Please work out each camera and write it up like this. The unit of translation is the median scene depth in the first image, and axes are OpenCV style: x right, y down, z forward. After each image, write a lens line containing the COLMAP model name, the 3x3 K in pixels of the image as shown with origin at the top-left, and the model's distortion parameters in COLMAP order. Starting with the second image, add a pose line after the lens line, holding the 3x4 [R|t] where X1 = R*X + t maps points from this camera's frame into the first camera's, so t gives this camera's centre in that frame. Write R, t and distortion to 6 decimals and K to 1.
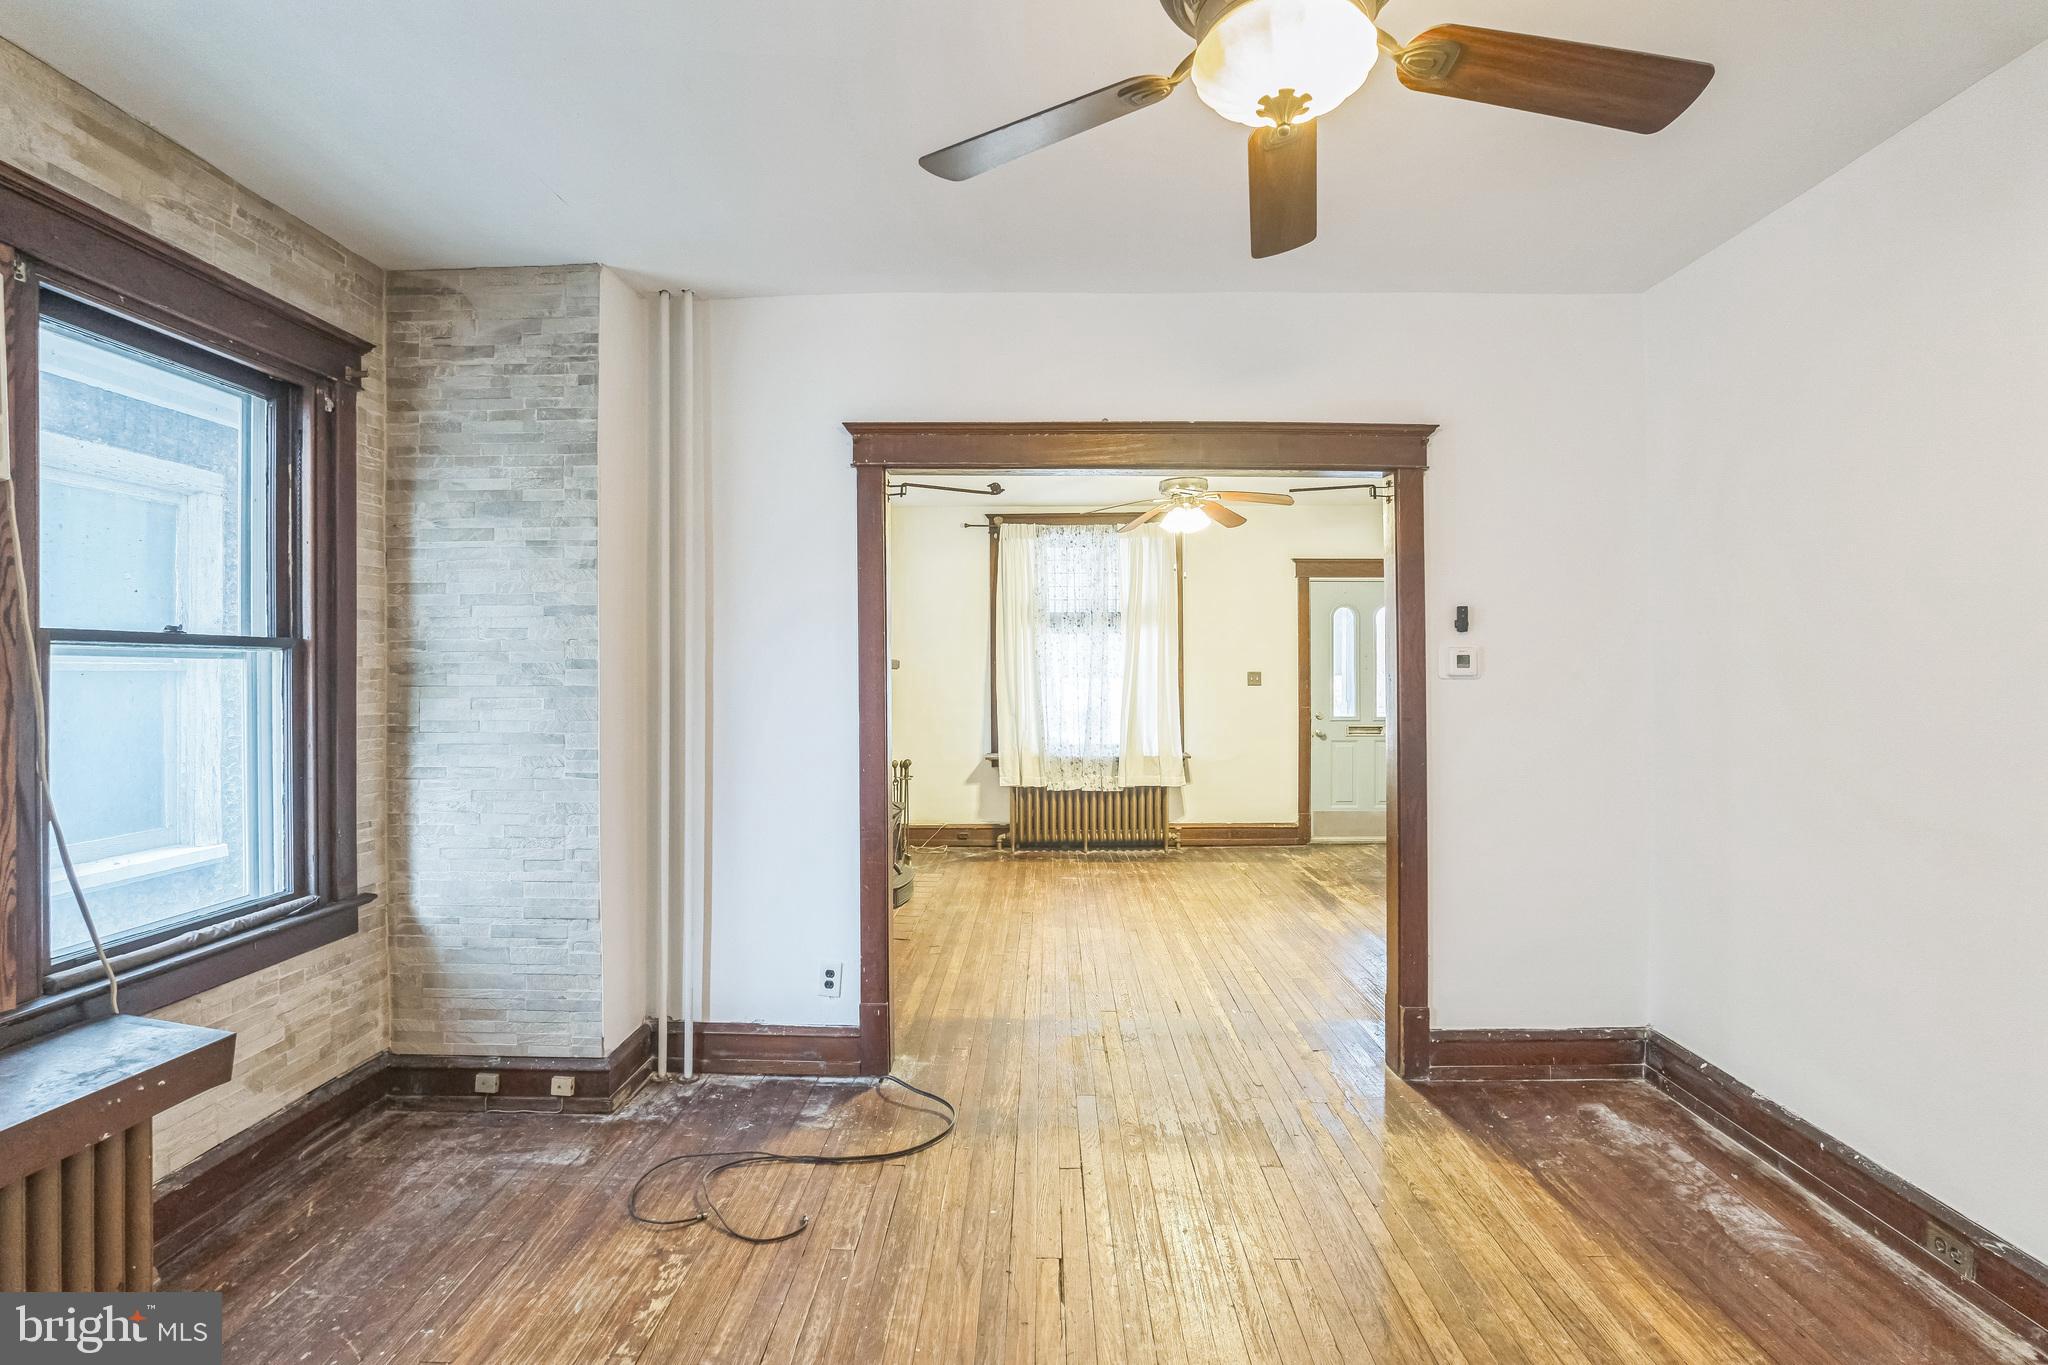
lens RADIAL K [[951.4, 0, 1021.2], [0, 951.4, 681.4], [0, 0, 1]] dist [-0.018724, 0.009236]
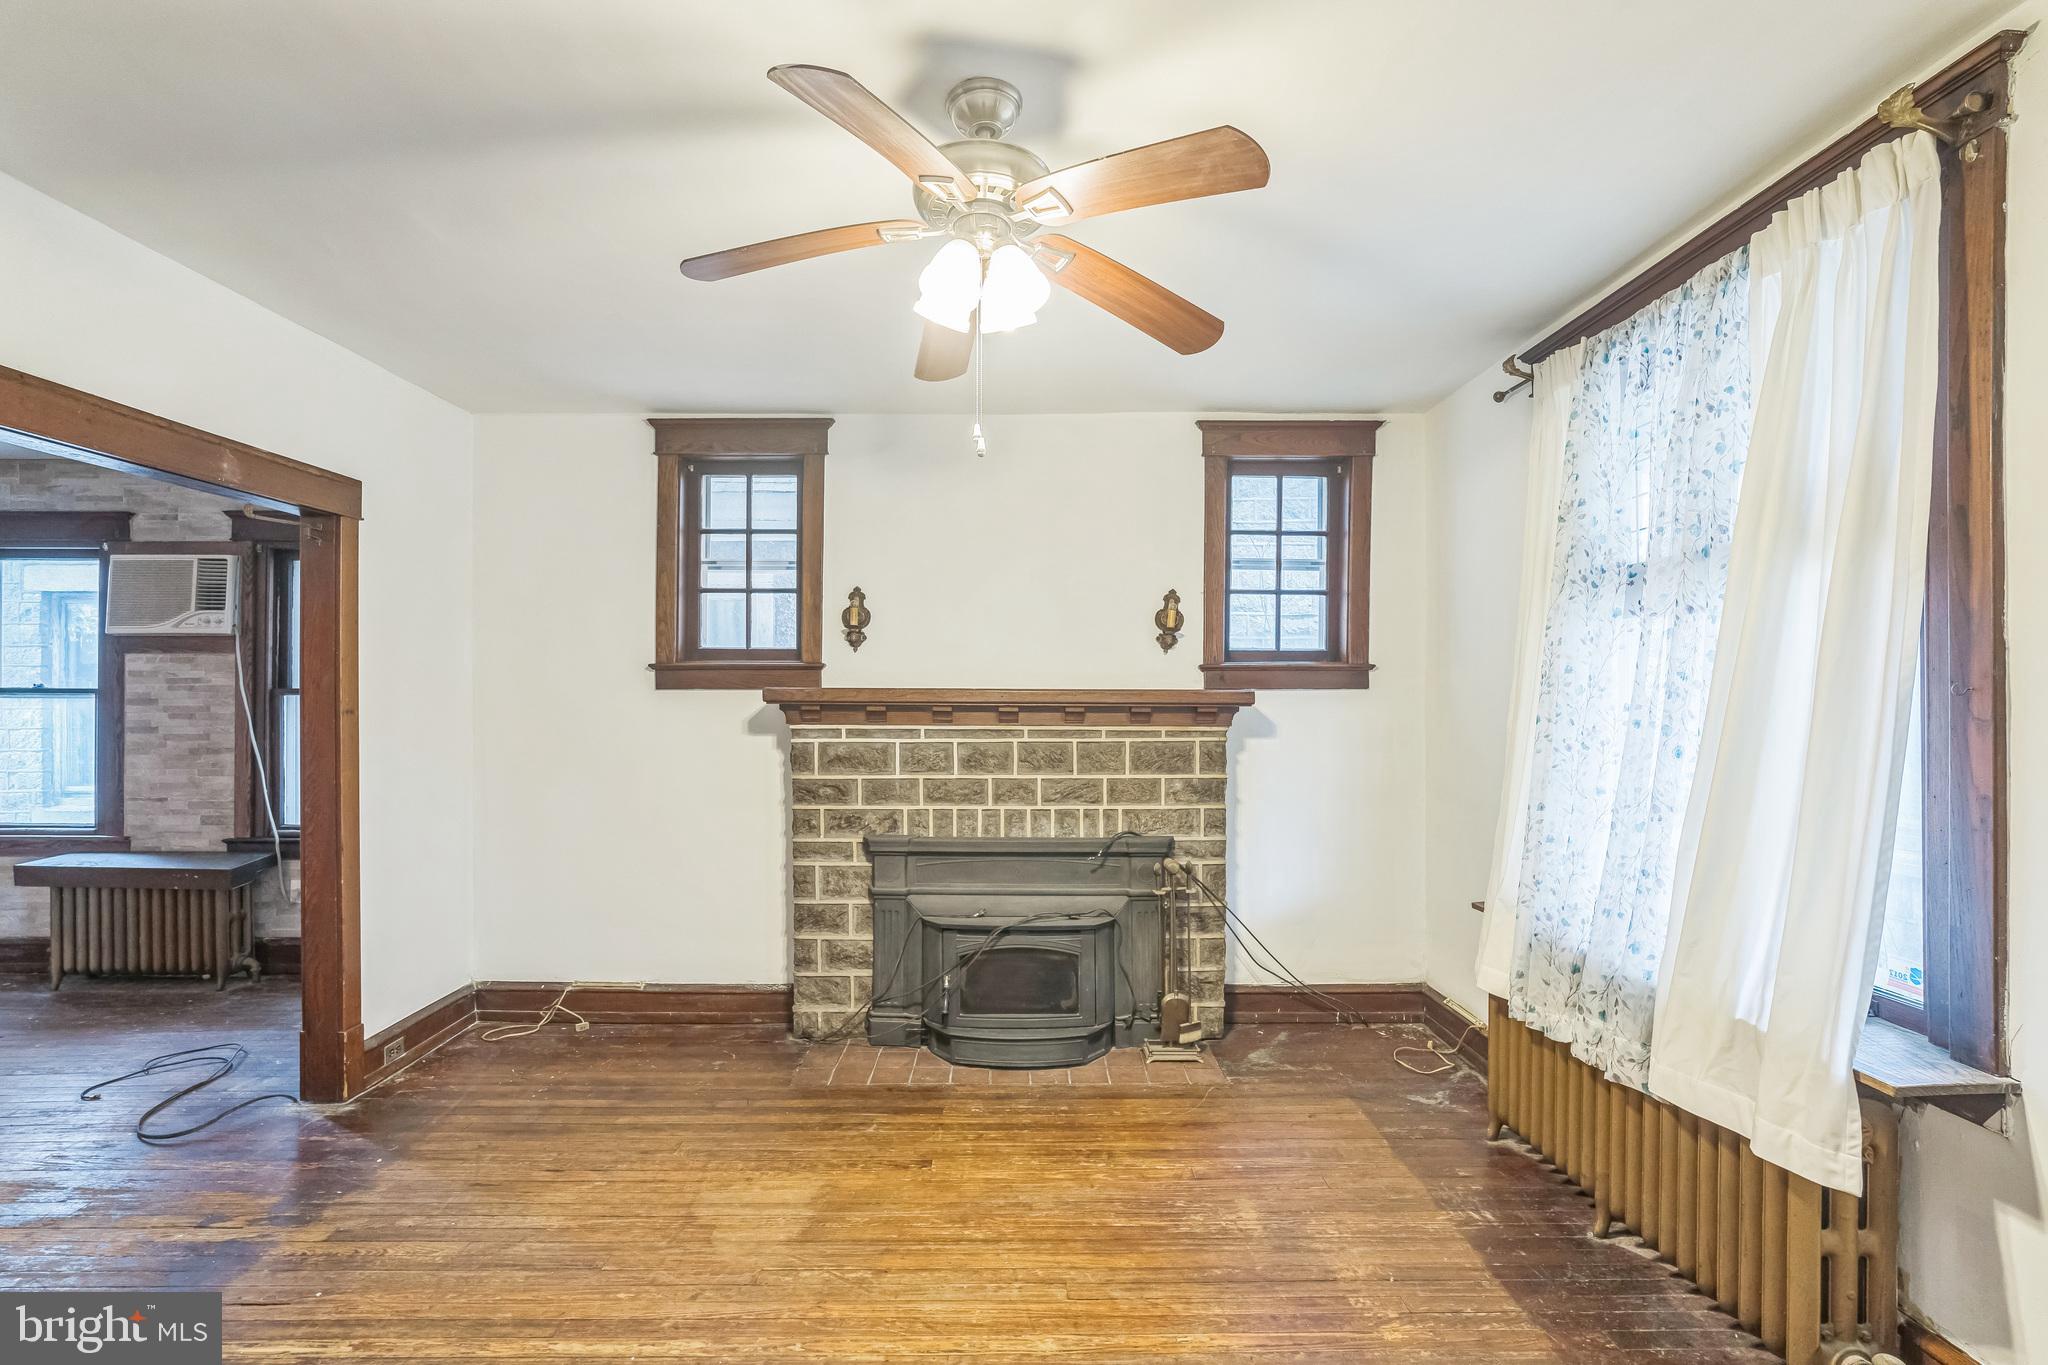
lens RADIAL K [[951.4, 0, 1028.1], [0, 951.4, 697.3], [0, 0, 1]] dist [-0.018724, 0.009236]
pose [[0.033911, 0.006753, -0.999402, 0.995958], [-0.009557, 0.999934, 0.006432, -0.046237], [0.999379, 0.009333, 0.033974, 1.901471]]
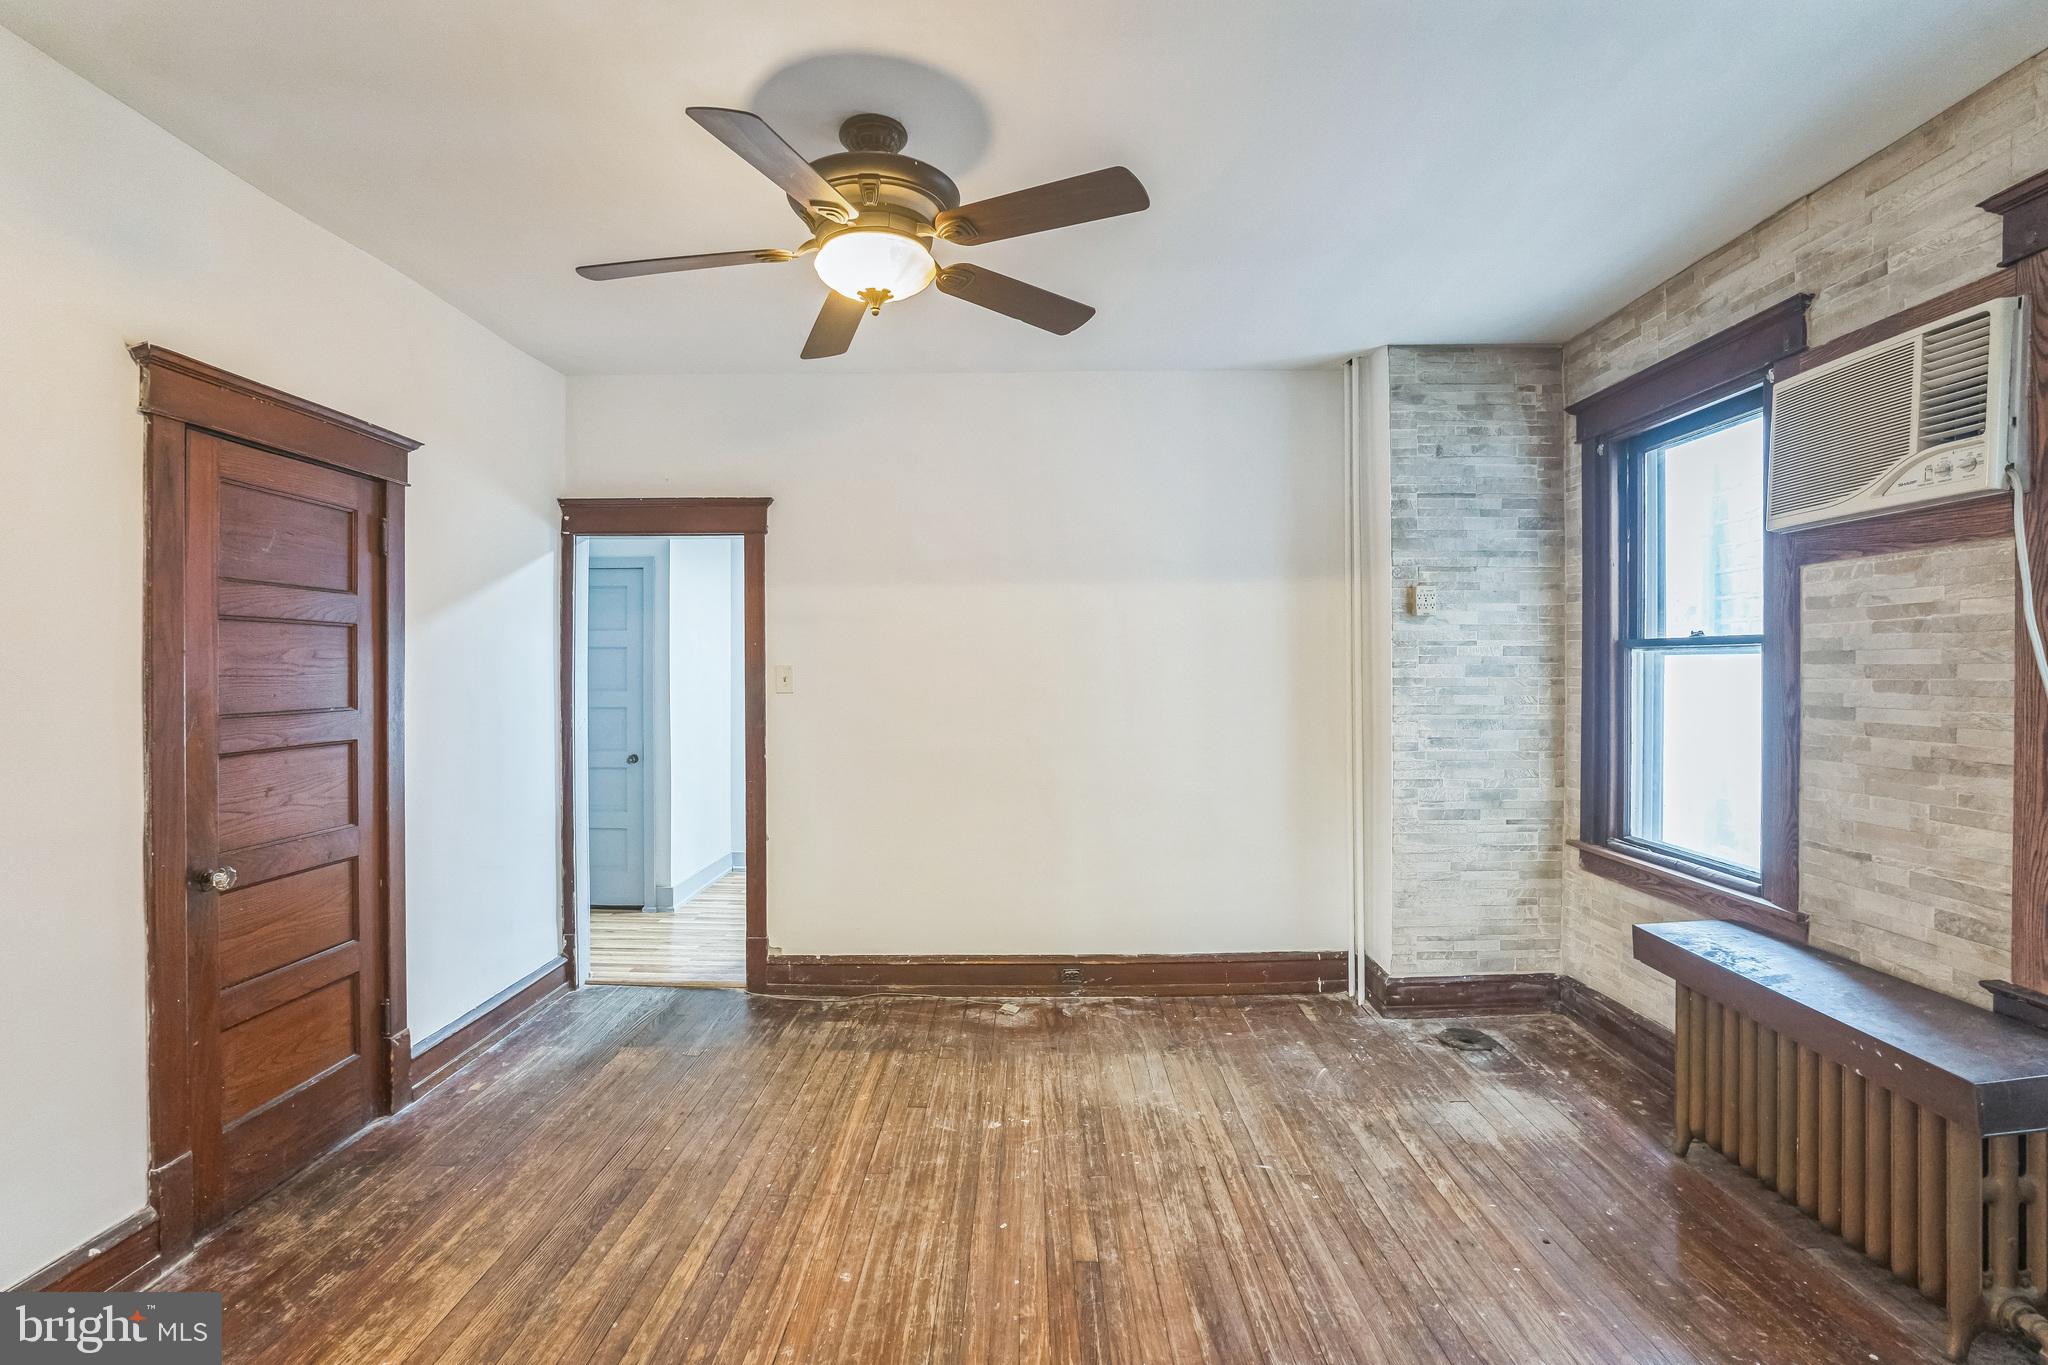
lens RADIAL K [[951.4, 0, 1039.5], [0, 951.4, 671.0], [0, 0, 1]] dist [-0.018724, 0.009236]
pose [[-0.999625, 0.005883, -0.026737, 0.031493], [0.005640, 0.999942, 0.009188, -0.012408], [0.026790, 0.009034, -0.999600, 1.236871]]
